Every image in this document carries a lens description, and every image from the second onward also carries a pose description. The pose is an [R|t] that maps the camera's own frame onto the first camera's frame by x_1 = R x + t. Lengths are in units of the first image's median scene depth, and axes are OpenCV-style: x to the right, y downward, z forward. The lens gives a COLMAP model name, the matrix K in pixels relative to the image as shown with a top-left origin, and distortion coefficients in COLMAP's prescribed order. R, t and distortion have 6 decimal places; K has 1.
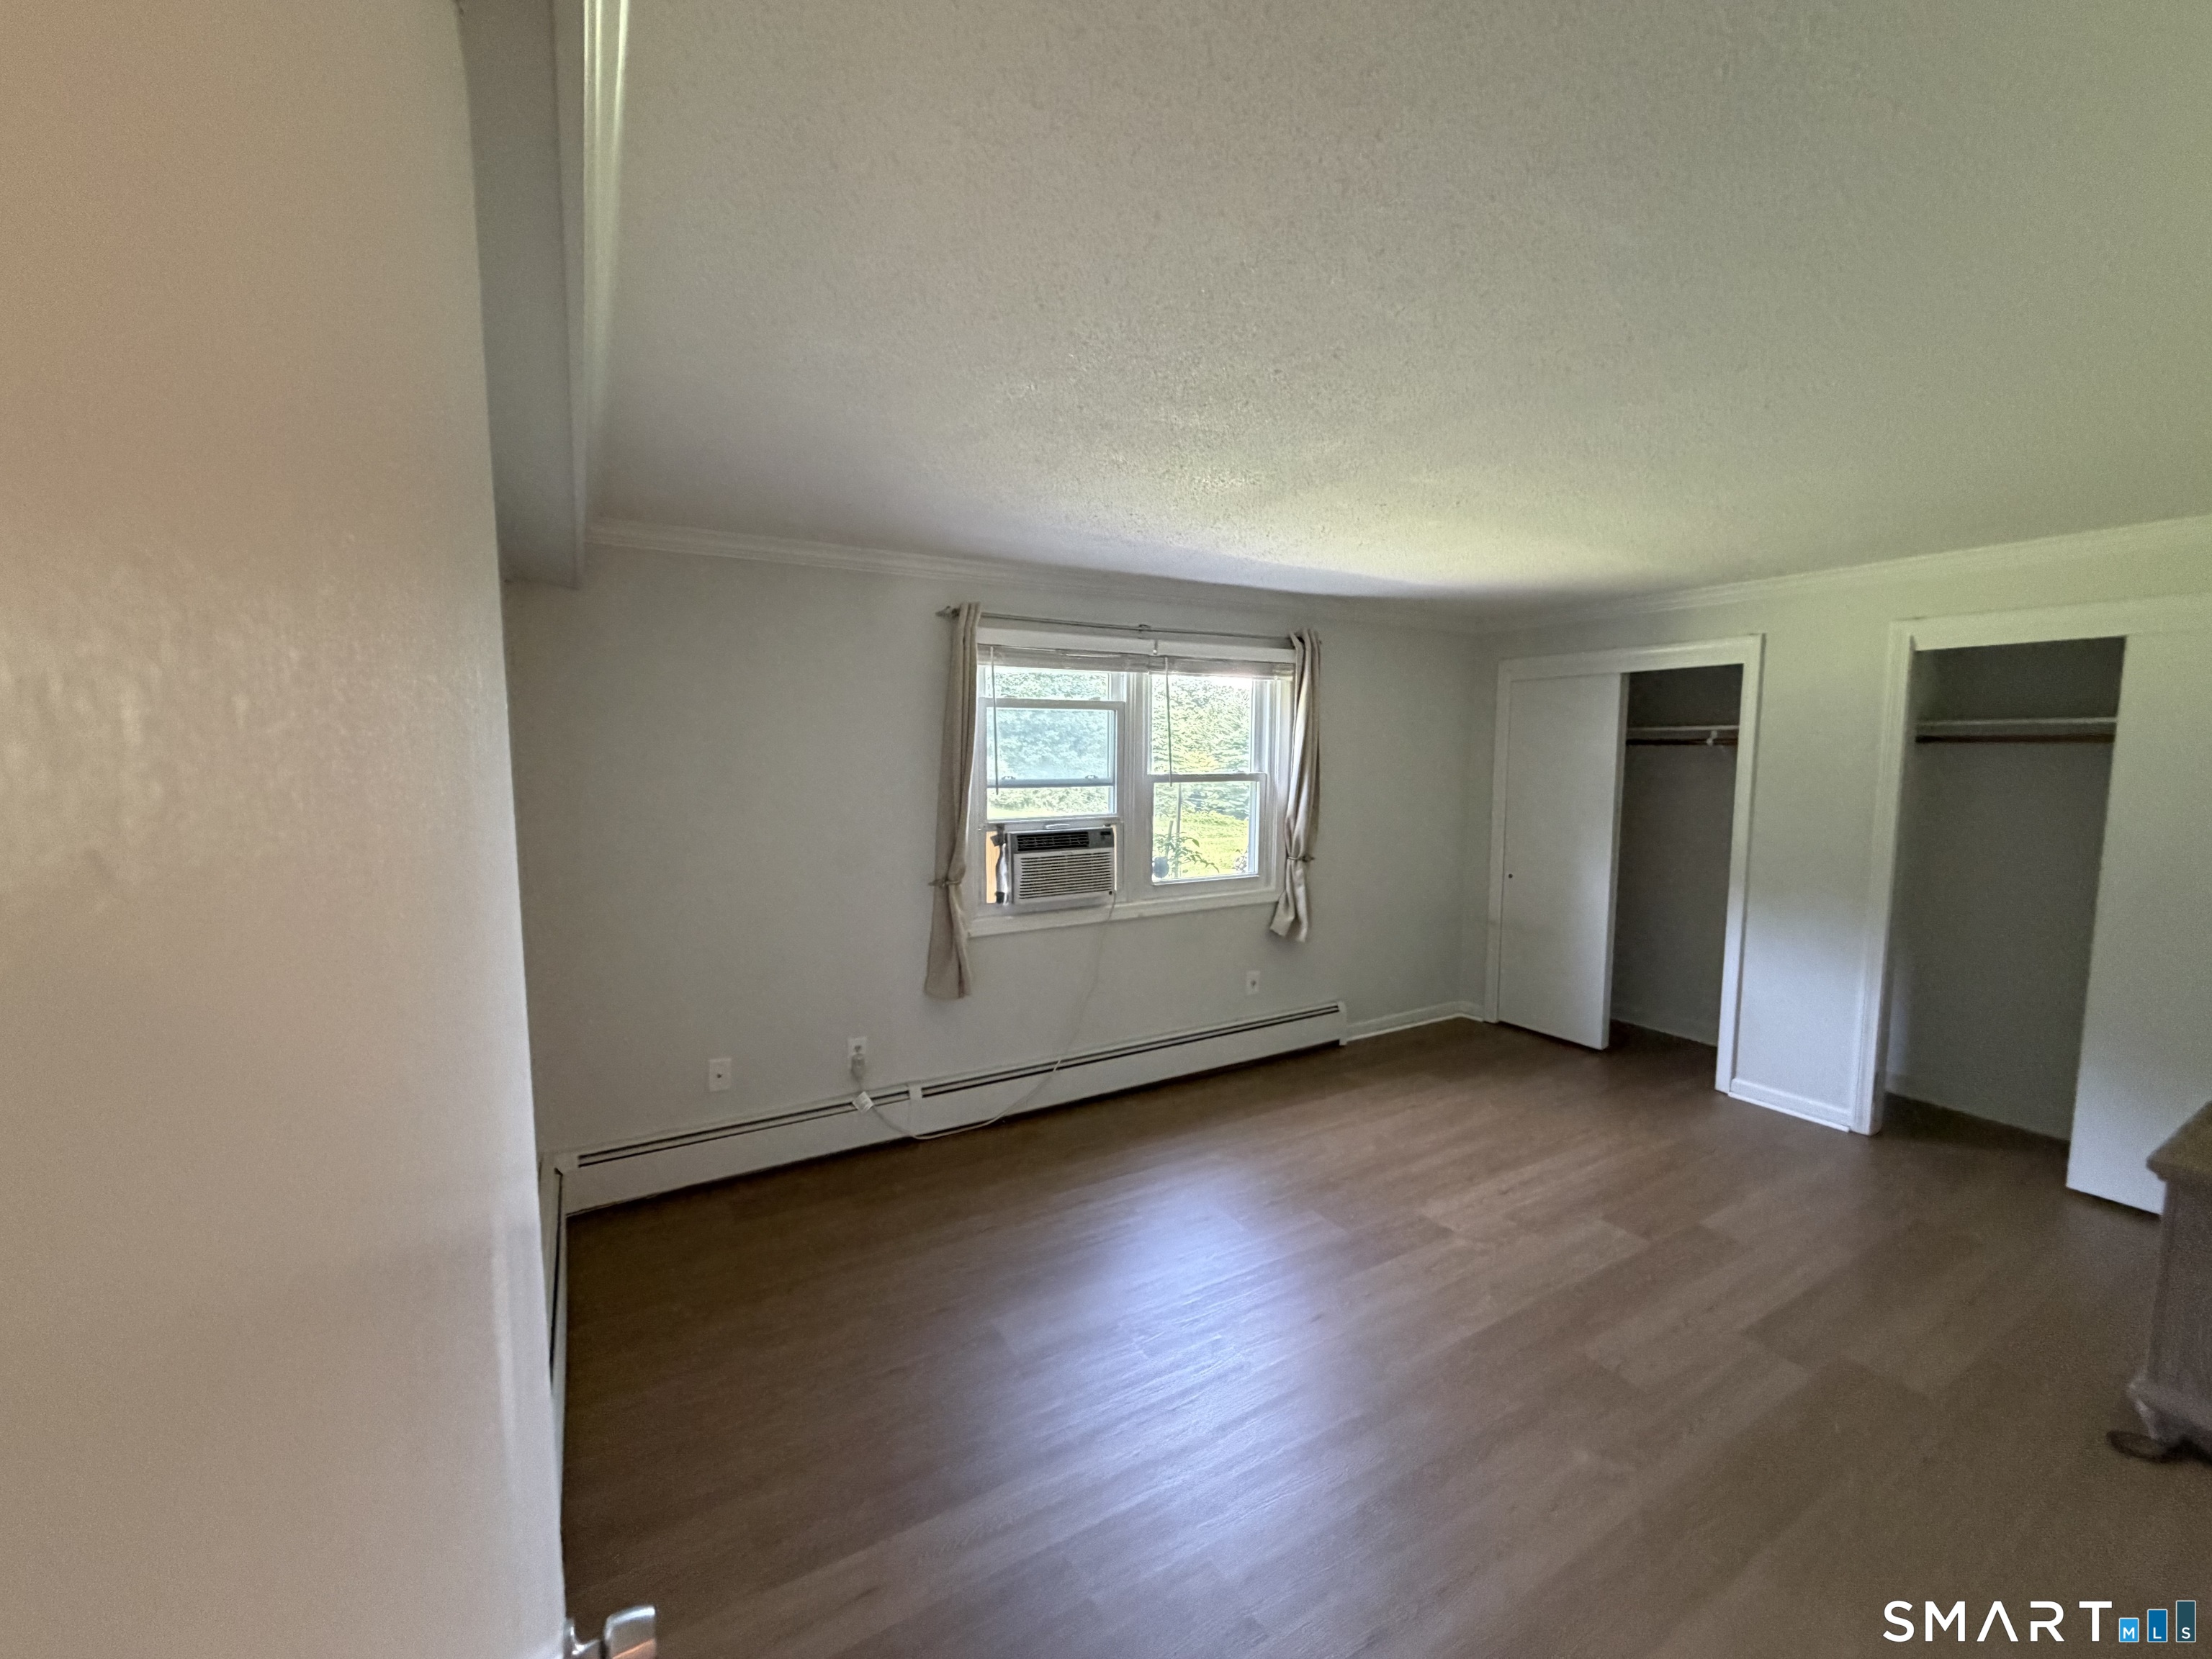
lens RADIAL K [[890.8, 0, 1093.9], [0, 890.8, 831.4], [0, 0, 1]] dist [-0.000765, 0.000972]
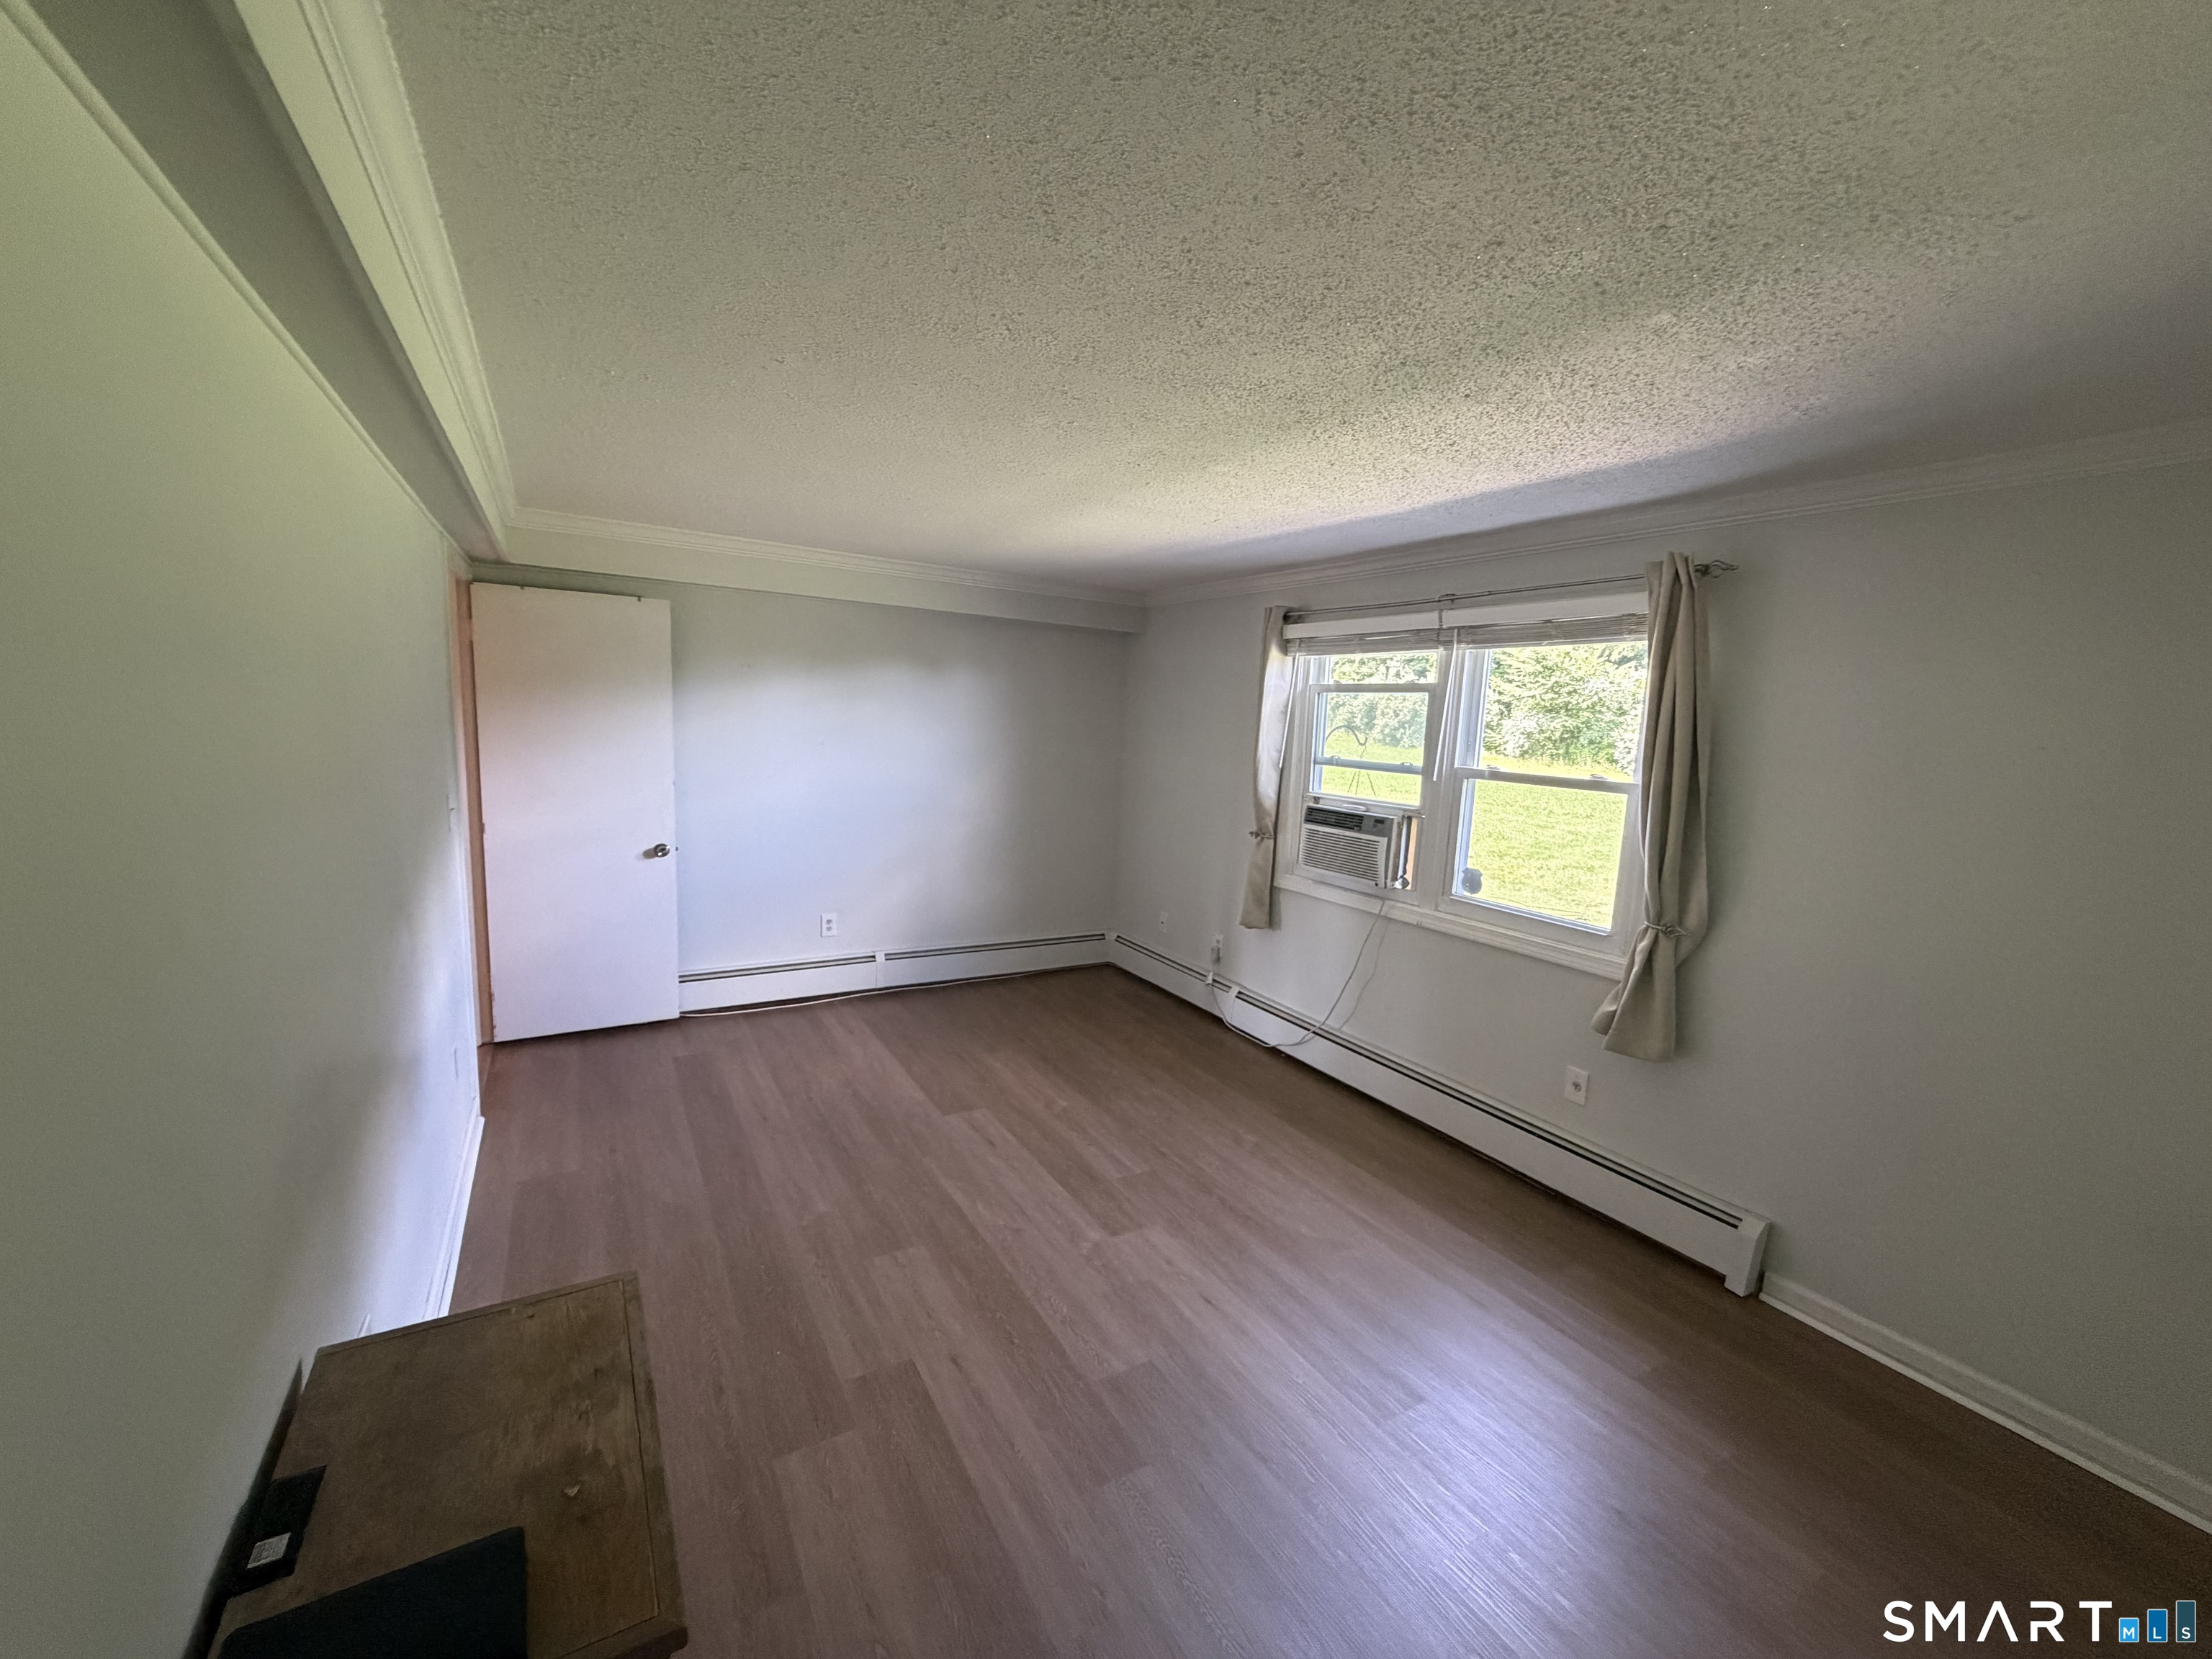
lens RADIAL K [[890.8, 0, 1088.2], [0, 890.8, 828.5], [0, 0, 1]] dist [-0.000765, 0.000972]
pose [[-0.008287, 0.129196, -0.991584, 1.080820], [-0.136759, 0.982155, 0.129110, -0.079510], [0.990570, 0.136678, 0.009529, 0.760254]]
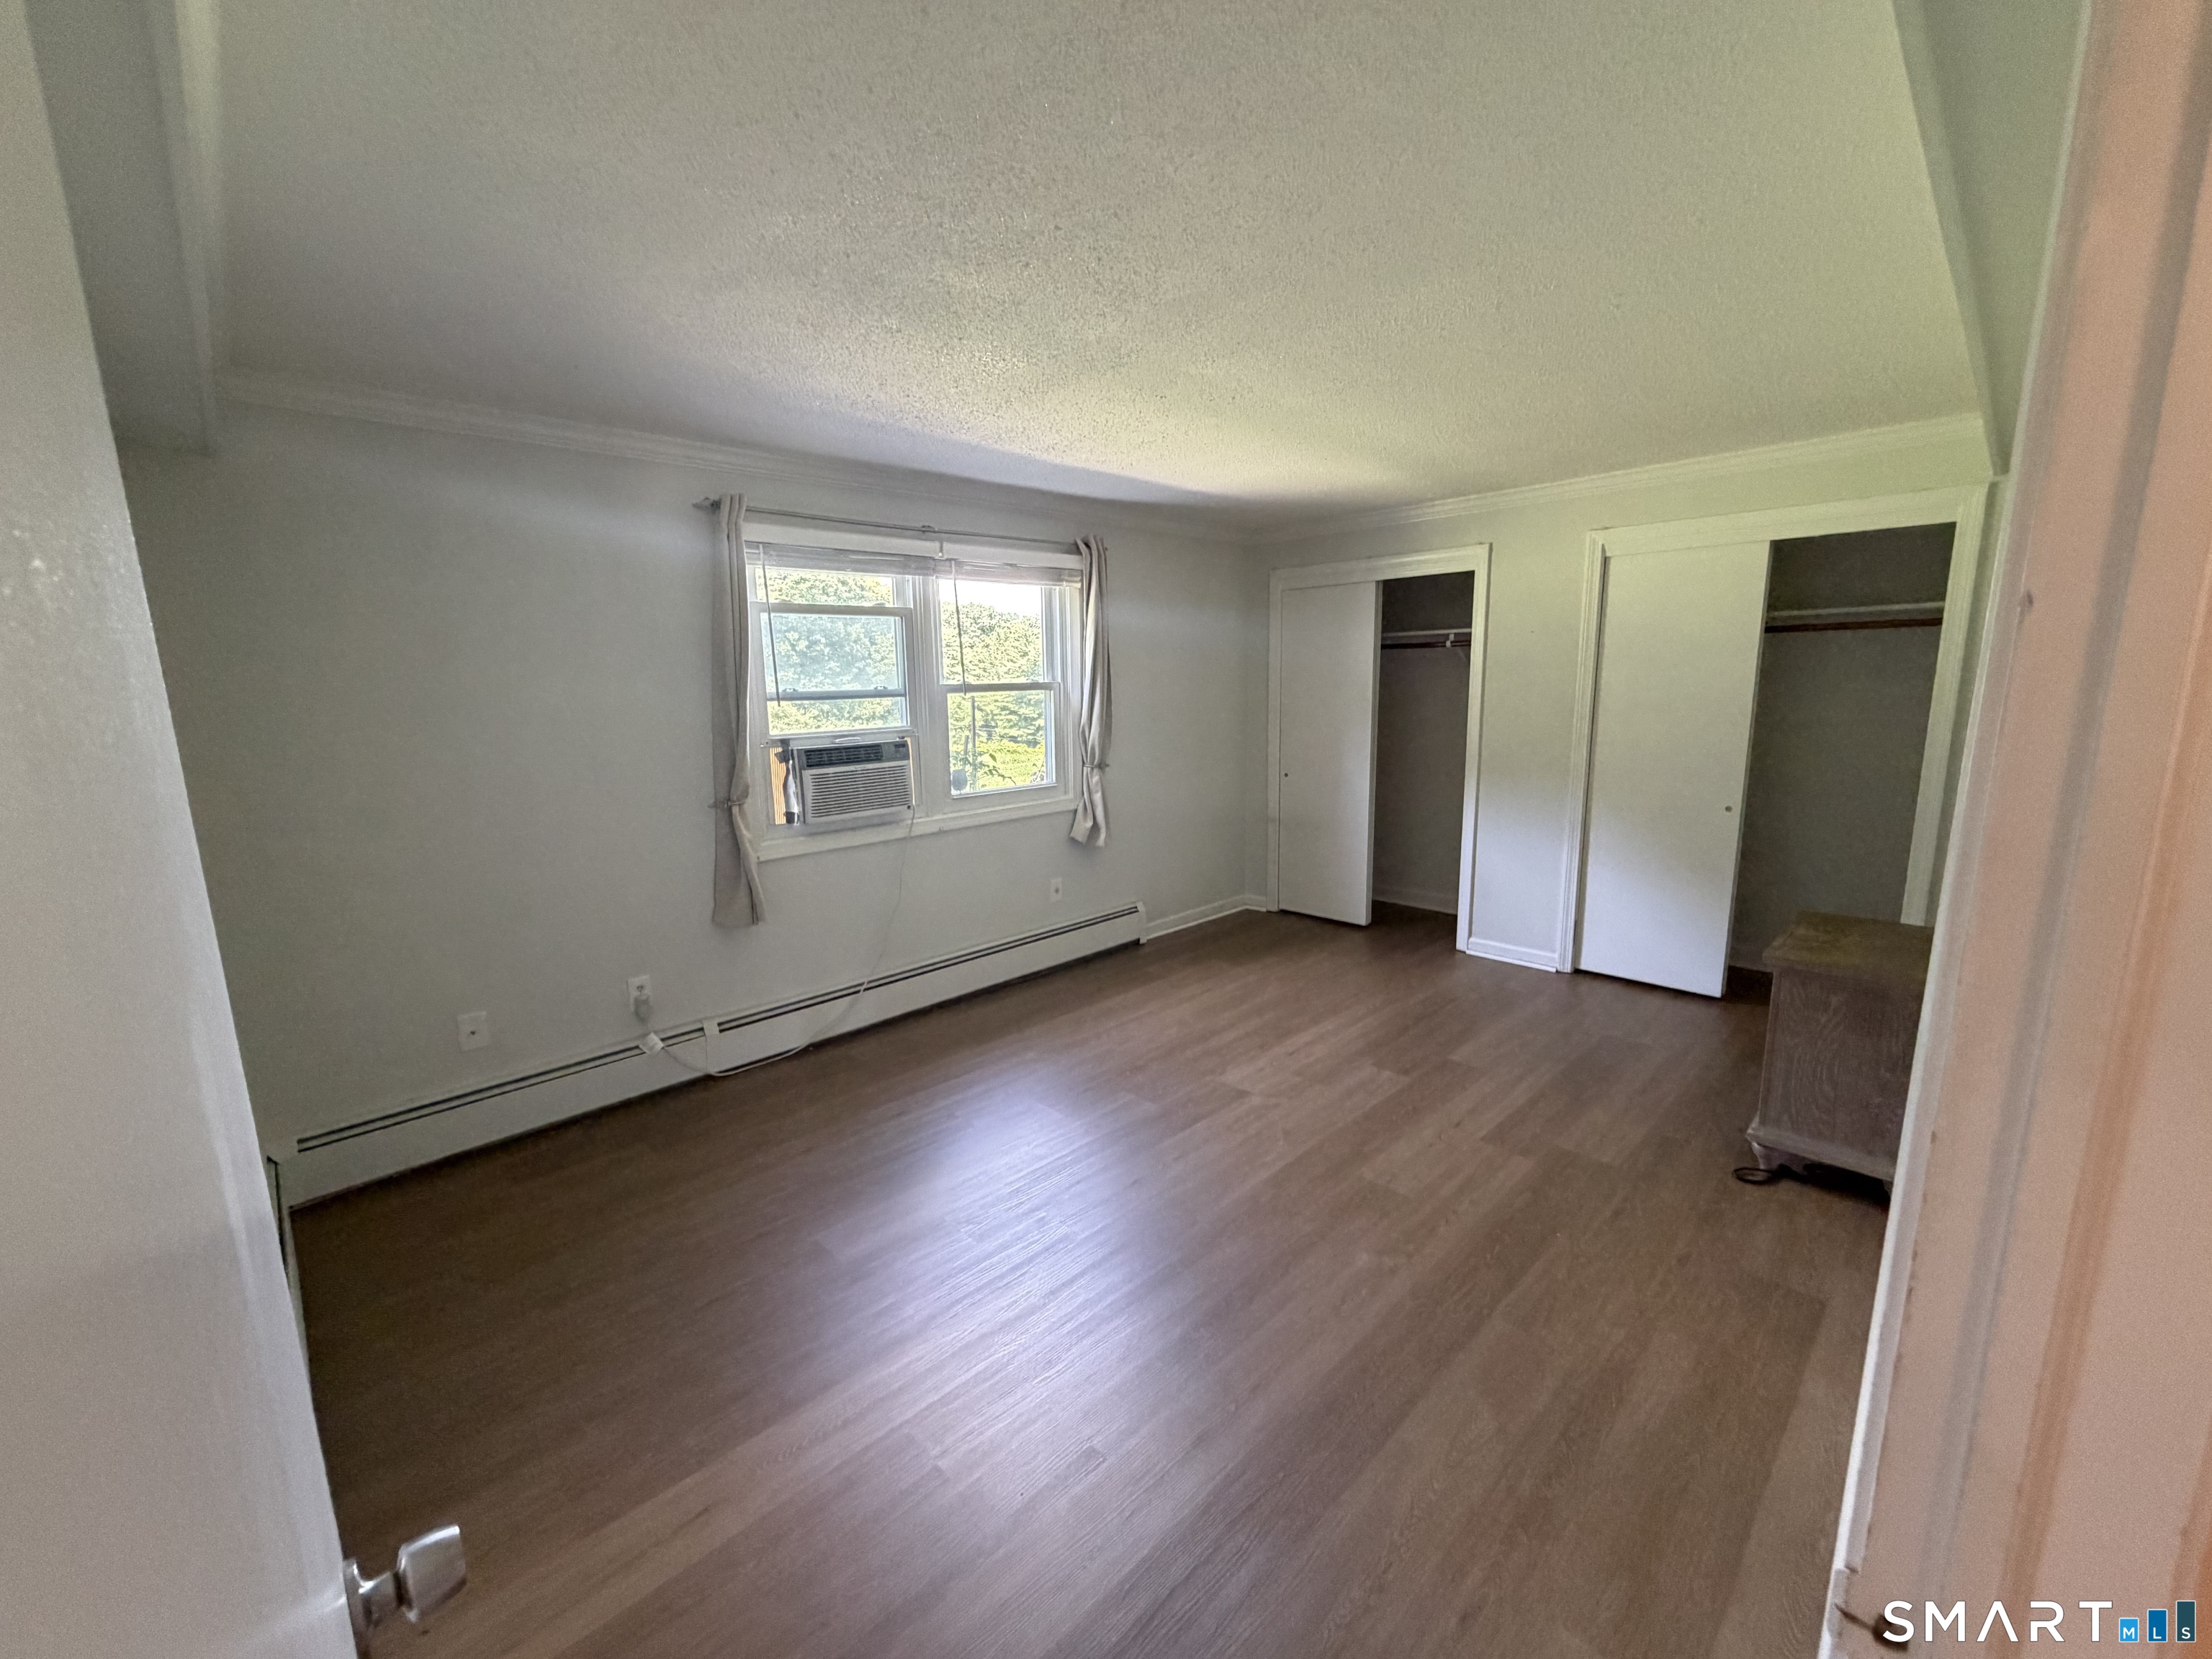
lens RADIAL K [[890.8, 0, 1098.6], [0, 890.8, 832.8], [0, 0, 1]] dist [-0.000765, 0.000972]
pose [[0.971164, -0.062375, 0.230110, -0.006458], [0.044069, 0.995503, 0.083860, 0.027338], [-0.234306, -0.071301, 0.969545, 0.006135]]
